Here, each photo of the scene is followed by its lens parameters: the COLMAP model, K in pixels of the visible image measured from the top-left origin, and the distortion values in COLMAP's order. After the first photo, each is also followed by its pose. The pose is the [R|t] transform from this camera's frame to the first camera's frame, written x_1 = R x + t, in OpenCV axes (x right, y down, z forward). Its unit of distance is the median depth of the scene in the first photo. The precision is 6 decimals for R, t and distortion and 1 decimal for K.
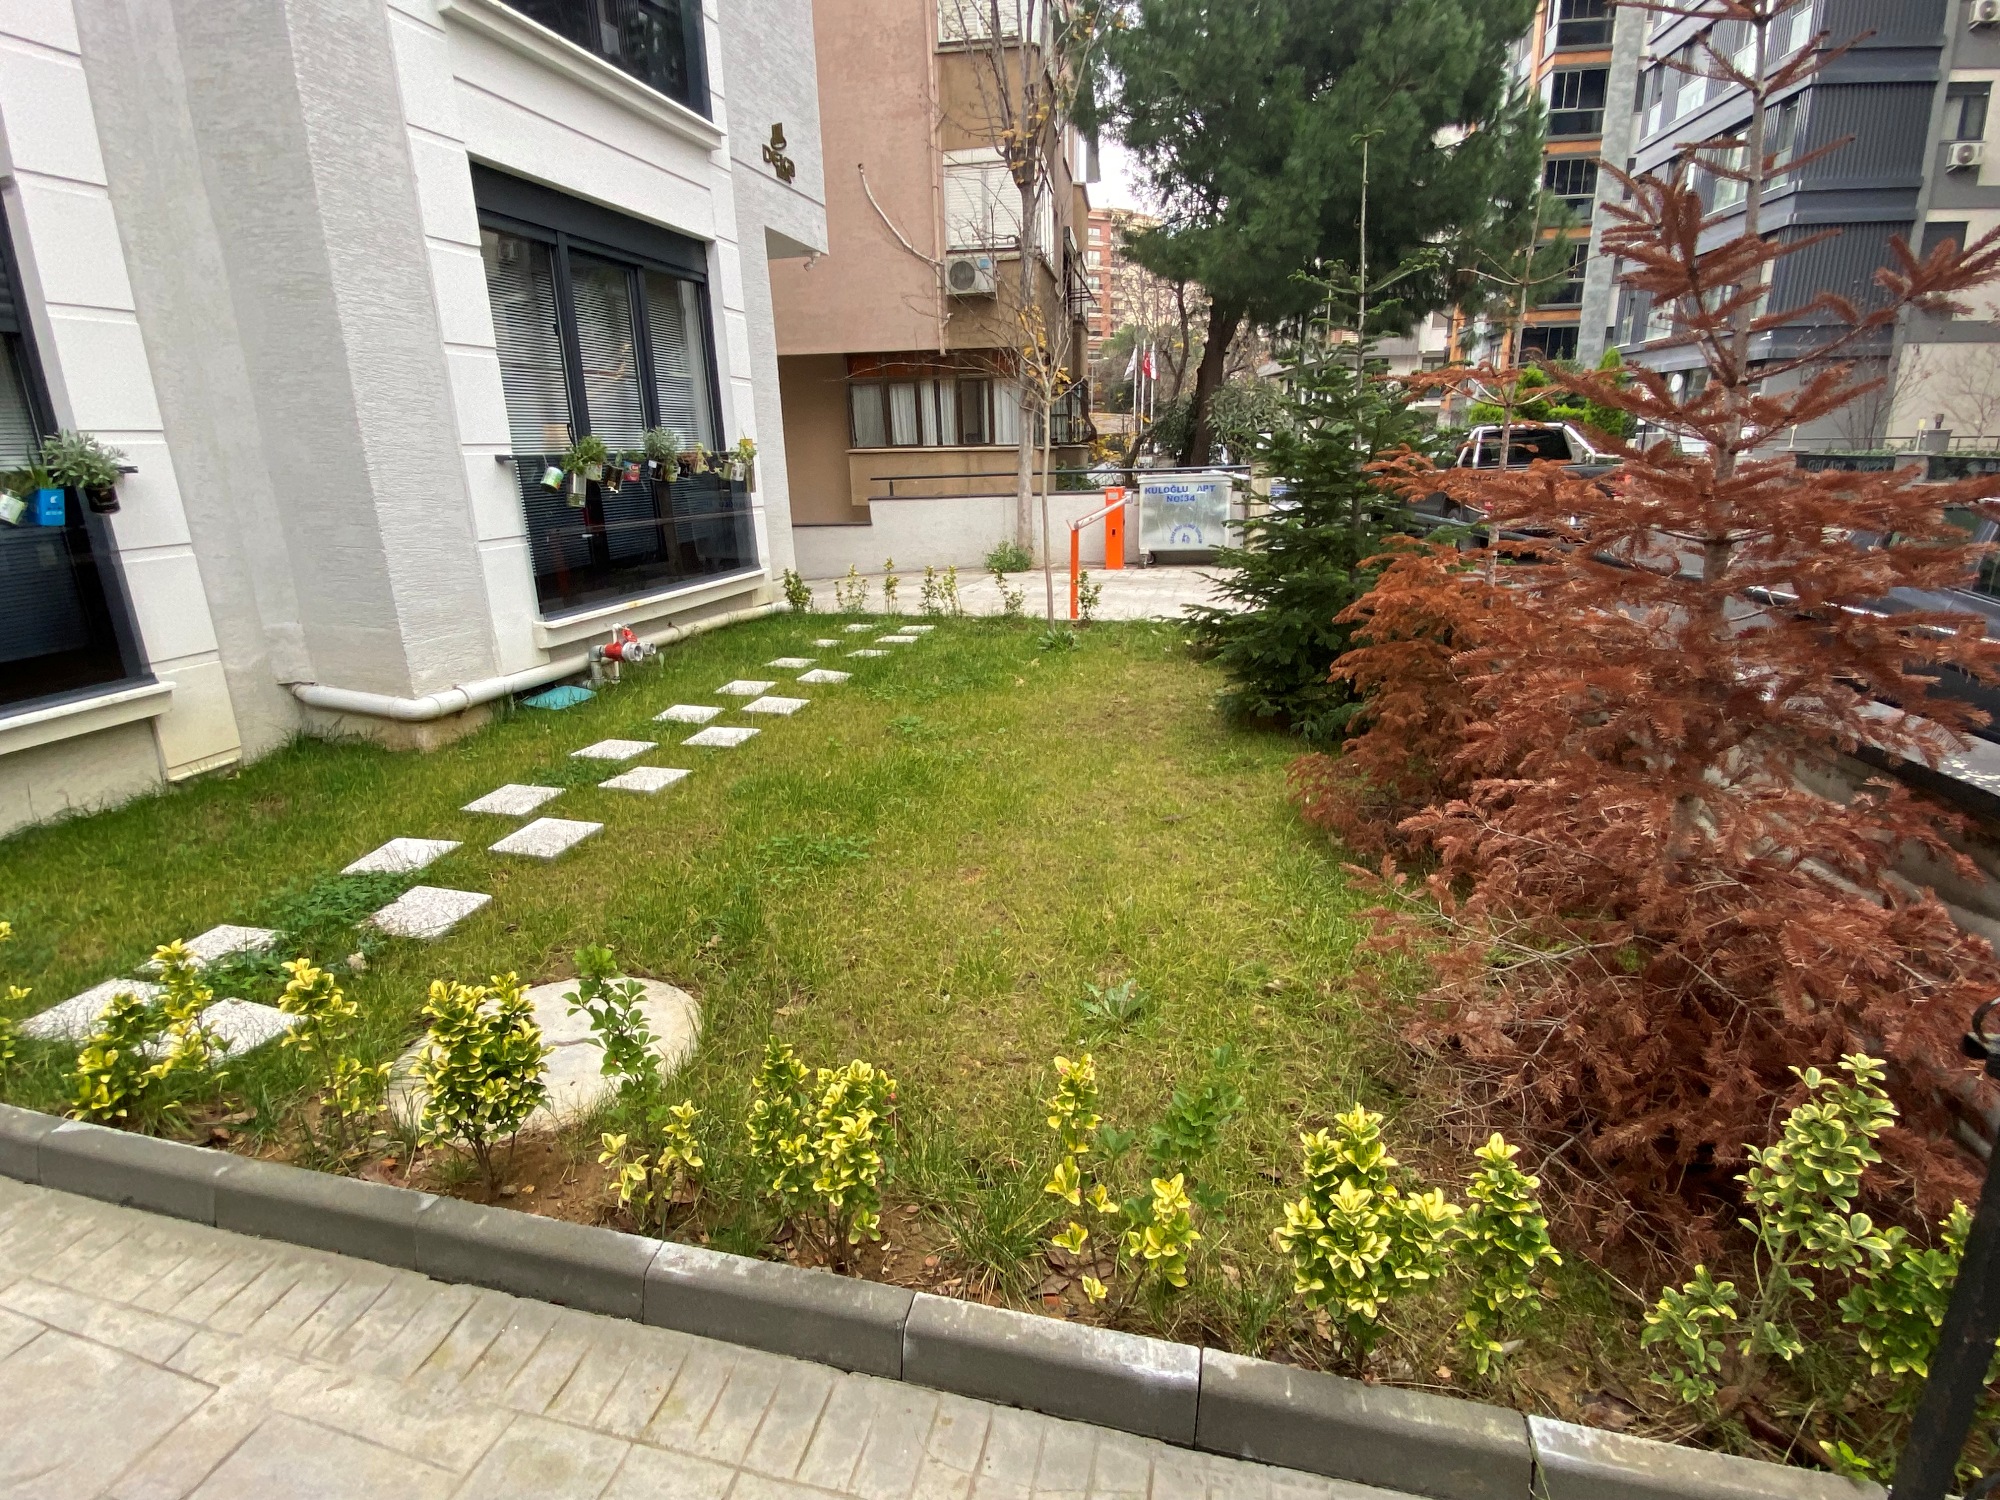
lens RADIAL K [[997.9, 0, 1000.0], [0, 997.9, 750.0], [0, 0, 1]] dist [0.002205, -0.013567]
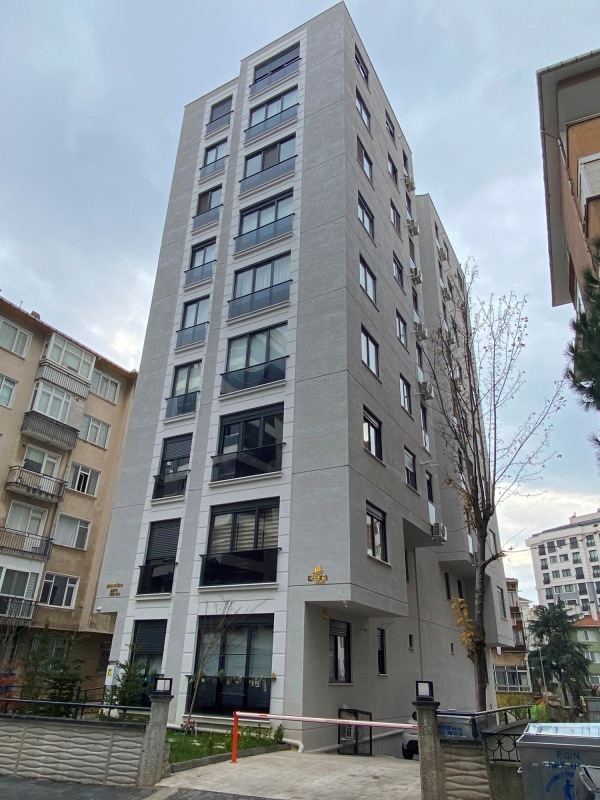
lens RADIAL K [[545.9, 0, 303.6], [0, 545.9, 400.7], [0, 0, 1]] dist [0.078480, -0.085882]
pose [[-0.258731, -0.409857, -0.874686, 2.833528], [-0.299002, 0.895027, -0.330944, -0.943692], [0.918508, 0.175907, -0.354119, 2.755828]]
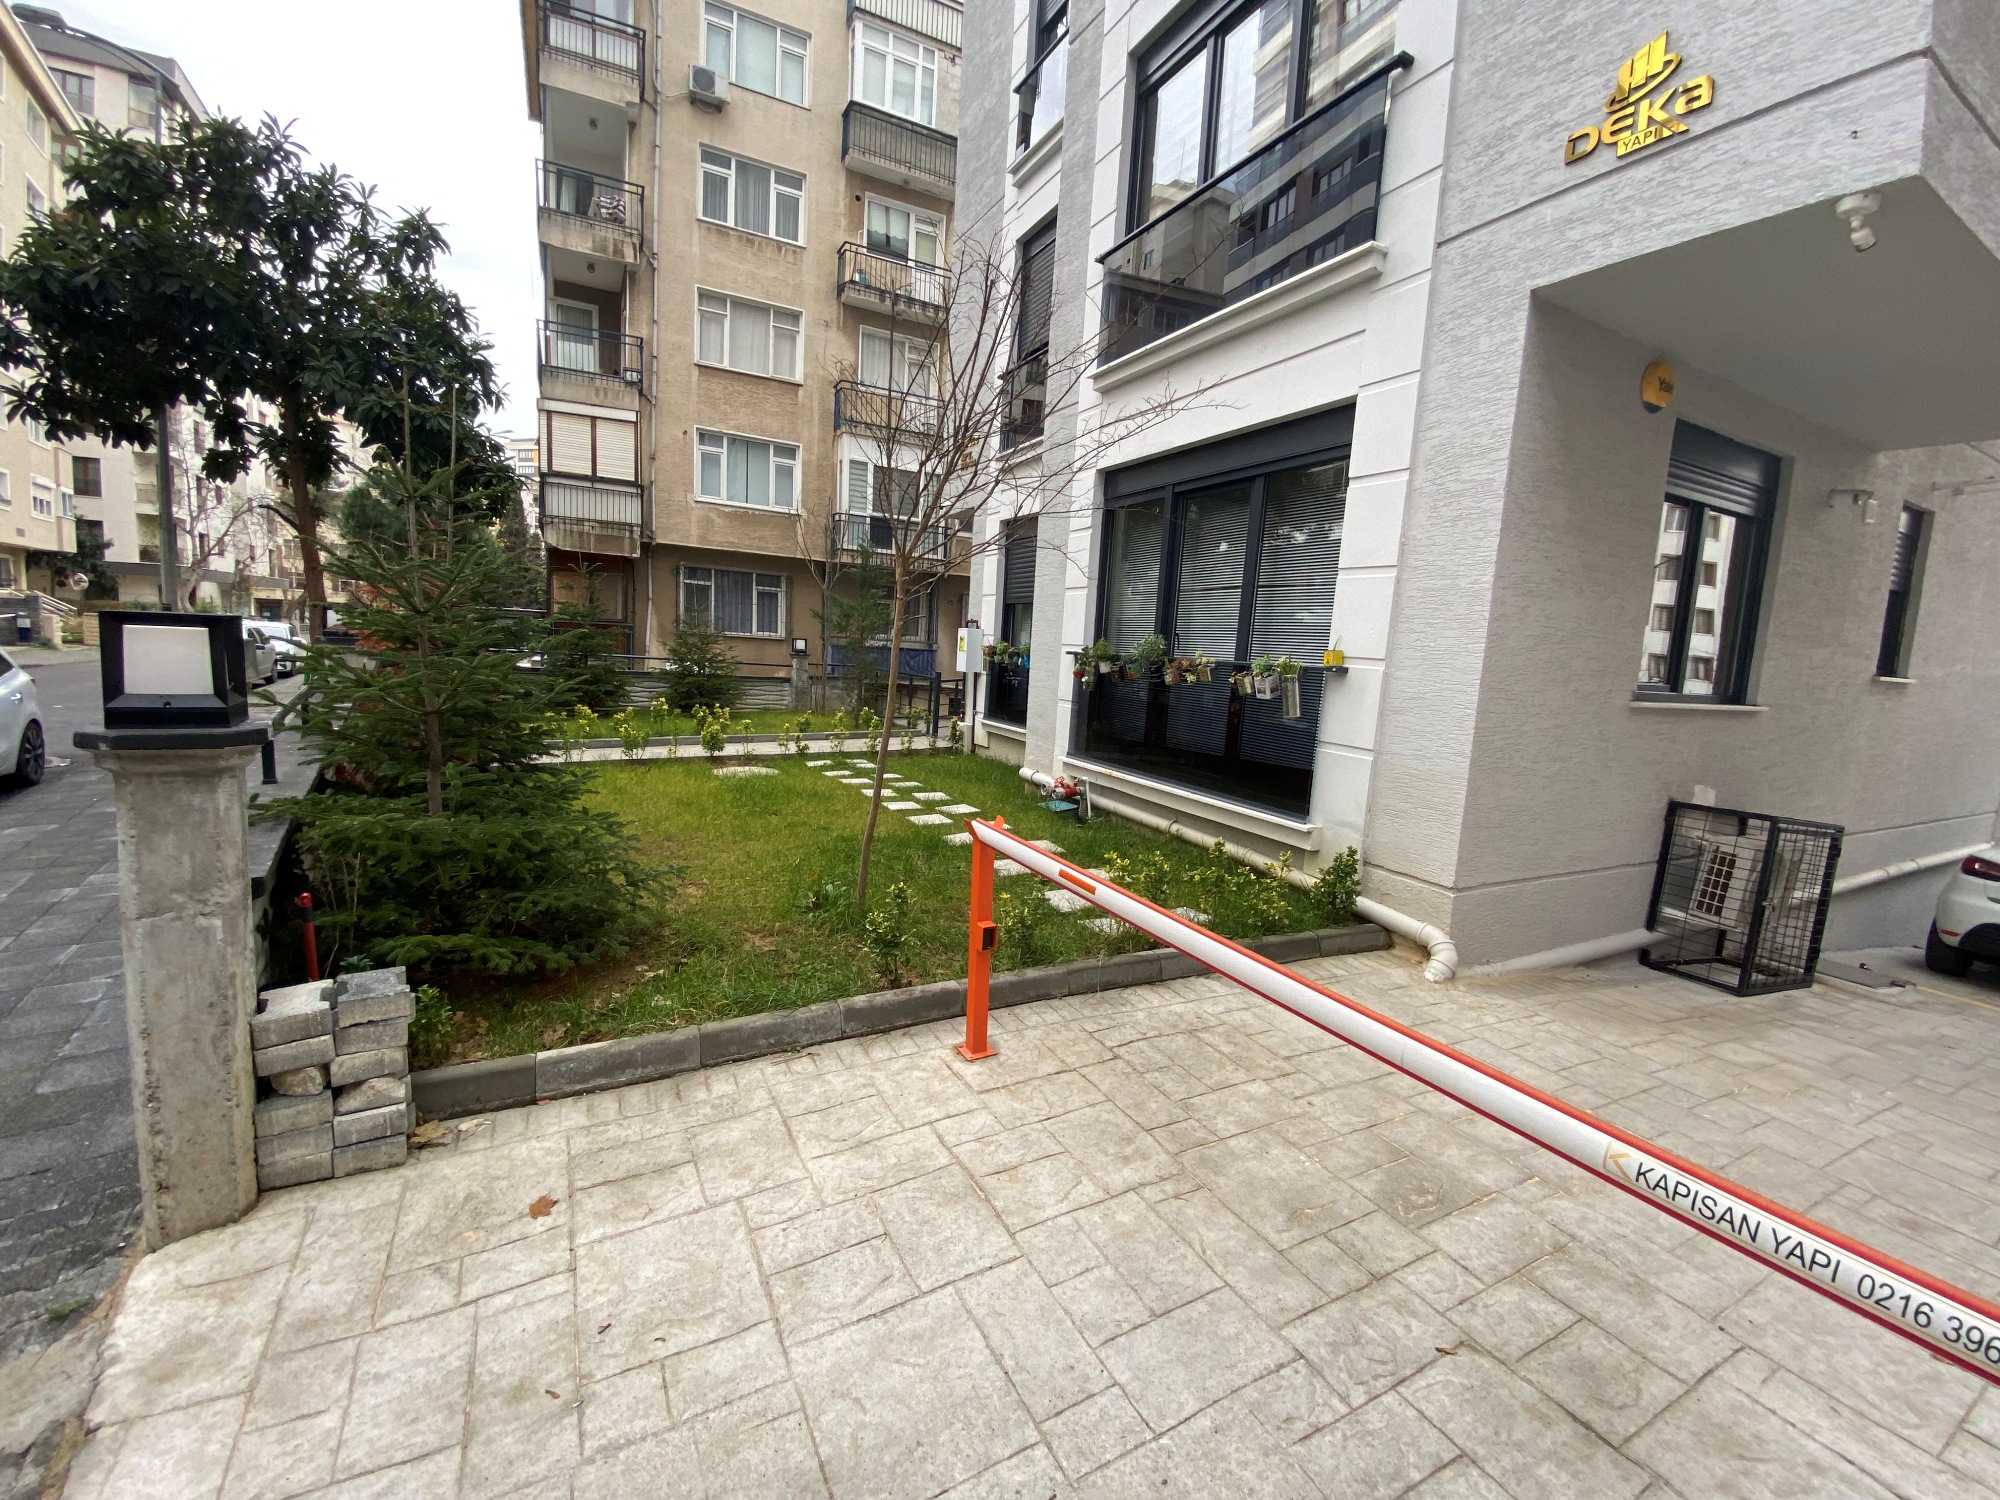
lens RADIAL K [[823.6, 0, 1000.0], [0, 823.6, 750.0], [0, 0, 1]] dist [0.025979, -0.025173]
pose [[-0.749150, 0.066141, -0.659090, 0.564337], [-0.228840, 0.907898, 0.351218, -0.708501], [0.621616, 0.413941, -0.665016, 2.256945]]
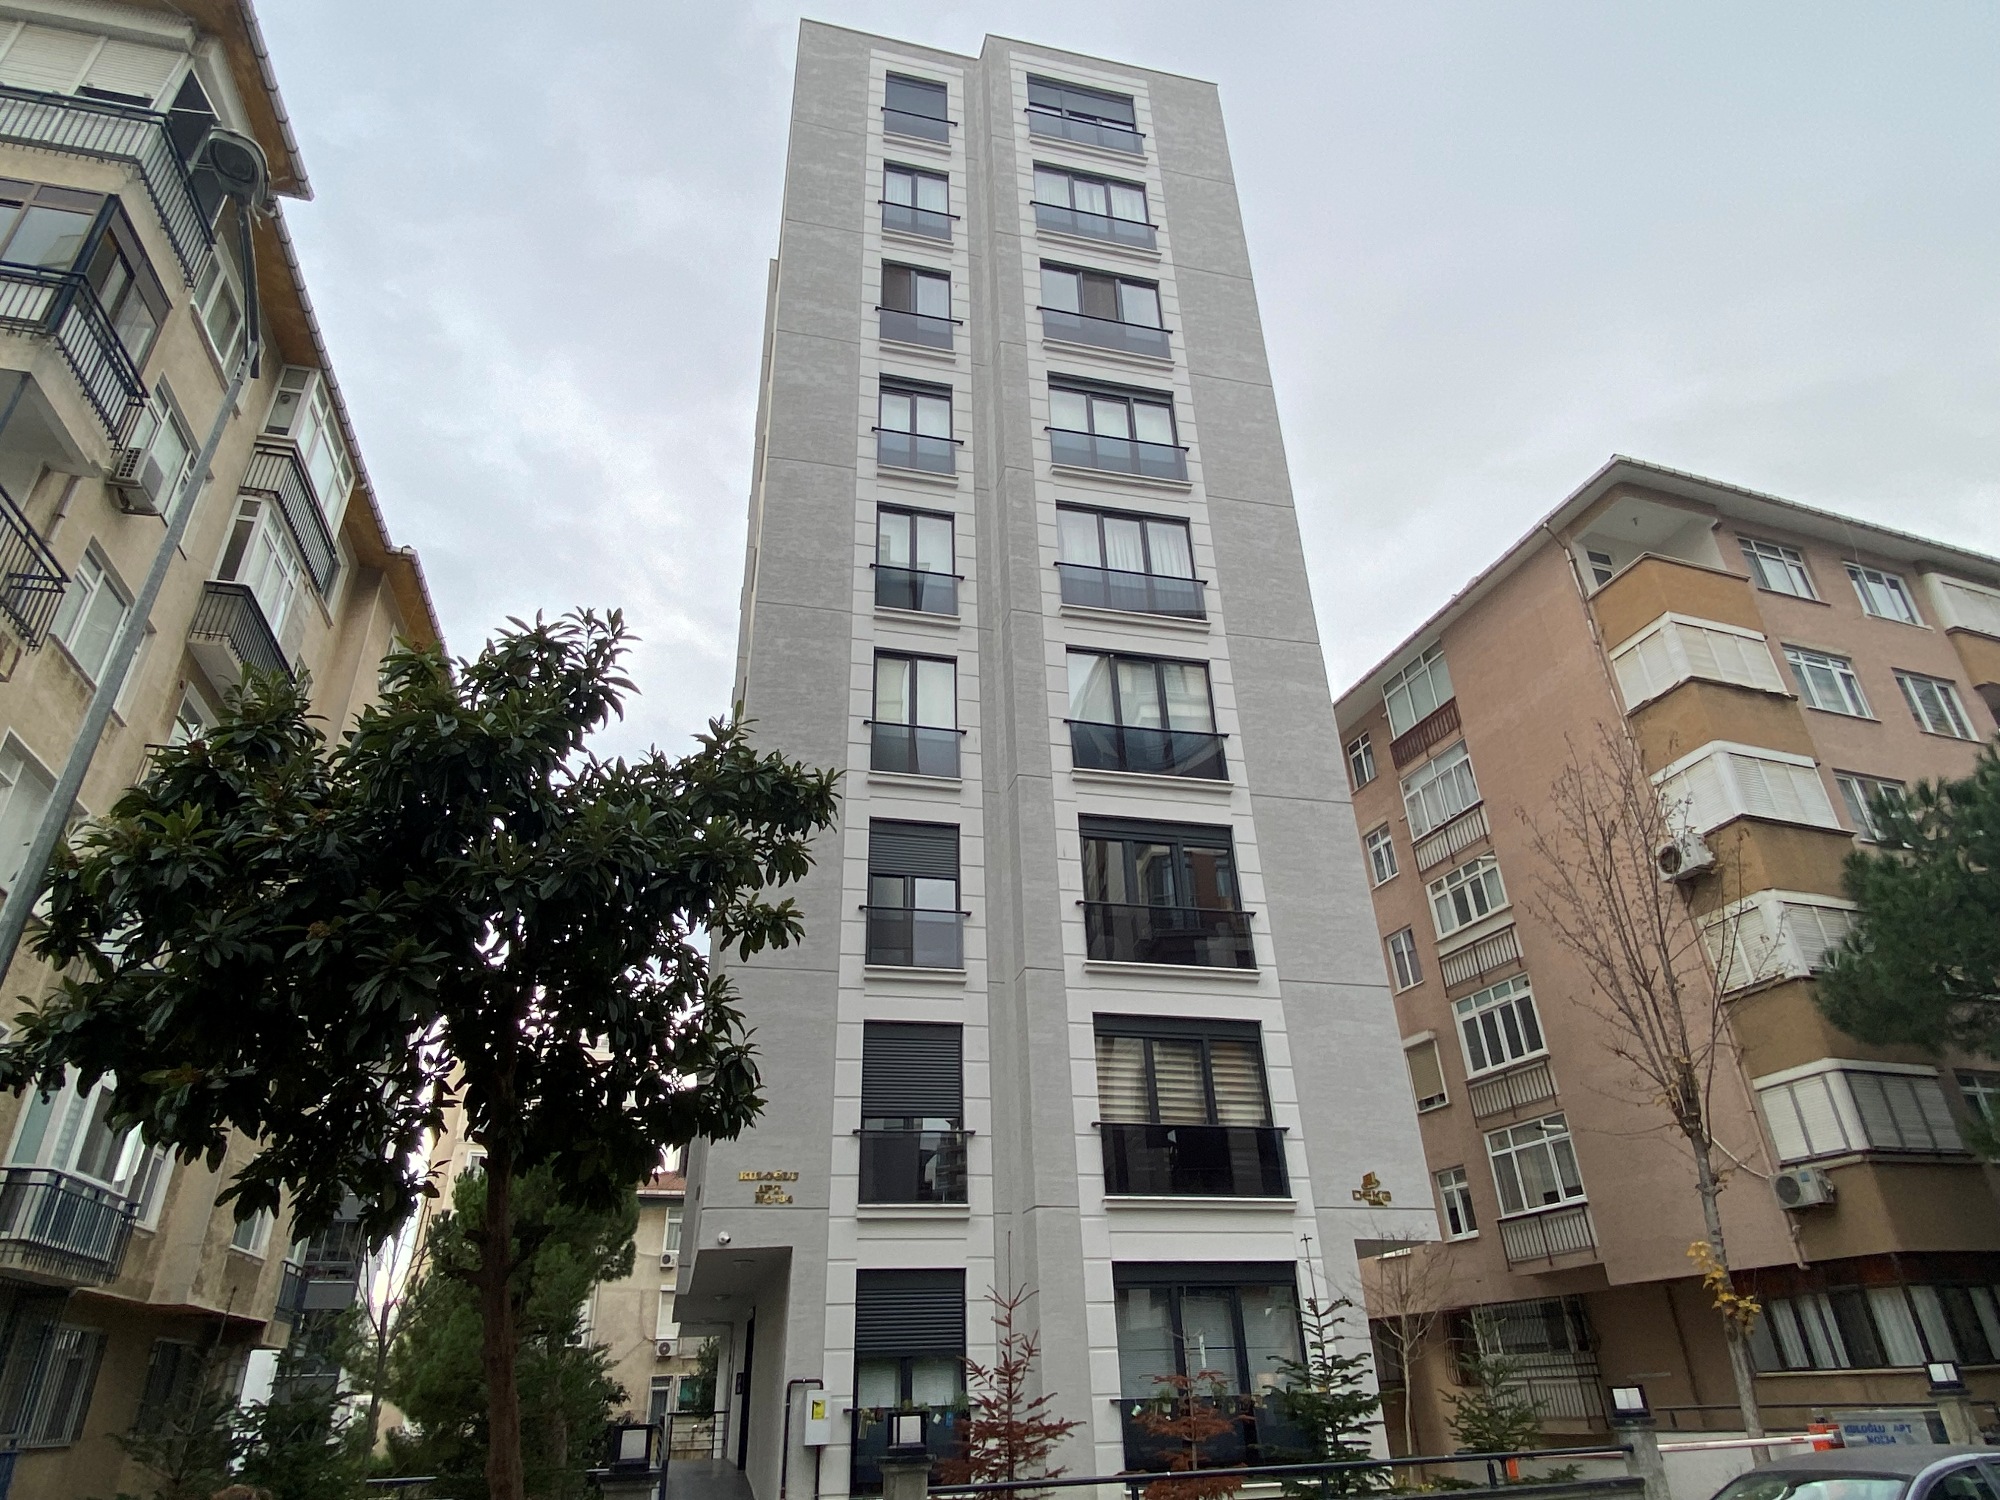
lens RADIAL K [[1169.0, 0, 1000.0], [0, 1169.0, 750.0], [0, 0, 1]] dist [0.053386, -0.057782]
pose [[0.472468, -0.411267, -0.779508, 2.406158], [-0.238568, 0.791753, -0.562327, 0.114070], [0.848445, 0.451648, 0.275963, -0.690824]]
